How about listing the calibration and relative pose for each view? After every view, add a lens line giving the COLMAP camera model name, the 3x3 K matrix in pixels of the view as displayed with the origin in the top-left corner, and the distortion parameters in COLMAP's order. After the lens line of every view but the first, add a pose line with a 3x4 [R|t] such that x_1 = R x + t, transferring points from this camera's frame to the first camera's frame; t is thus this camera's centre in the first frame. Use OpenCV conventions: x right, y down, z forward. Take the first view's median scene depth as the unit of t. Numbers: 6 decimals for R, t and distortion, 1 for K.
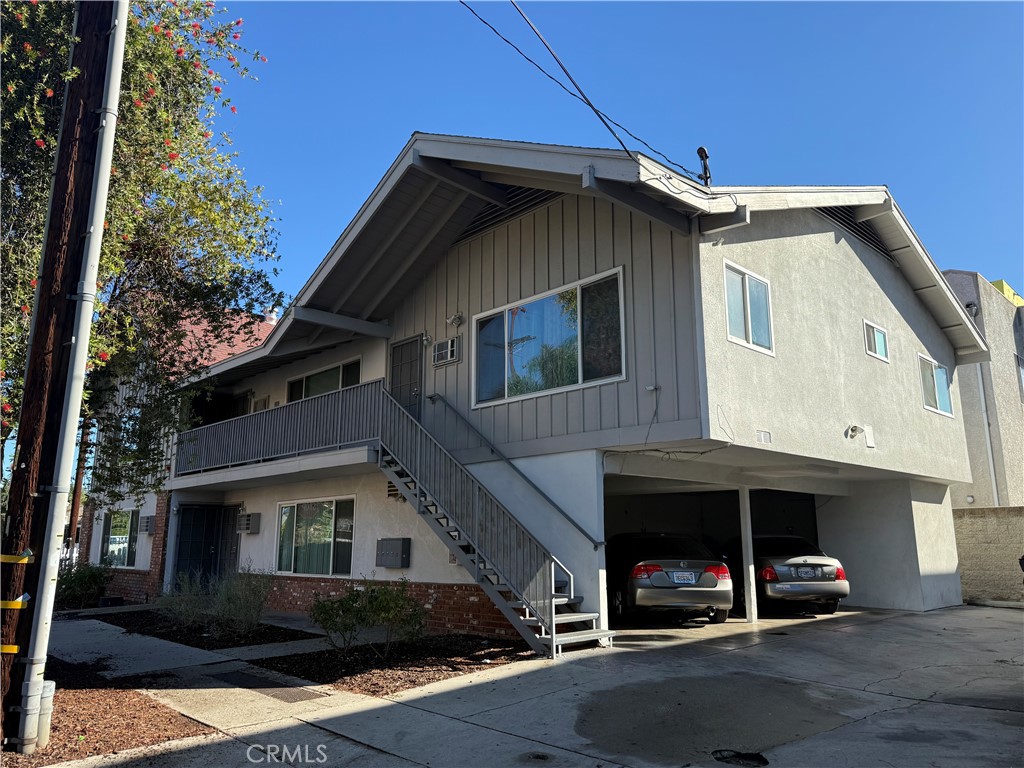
lens RADIAL K [[723.1, 0, 512.0], [0, 723.1, 384.0], [0, 0, 1]] dist [0.031804, -0.055173]
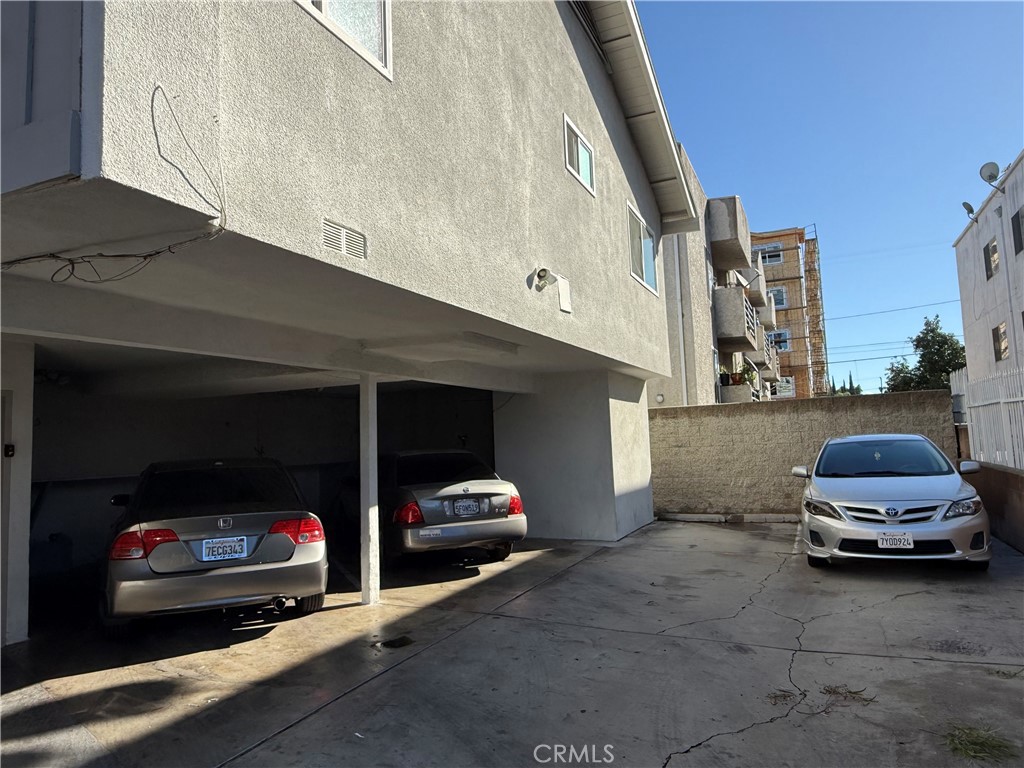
lens RADIAL K [[684.6, 0, 512.0], [0, 684.6, 384.0], [0, 0, 1]] dist [0.004898, 0.000881]
pose [[0.925821, -0.005781, 0.377918, 0.211788], [-0.039162, 0.993034, 0.111130, 0.080198], [-0.375928, -0.117687, 0.919145, 0.434706]]
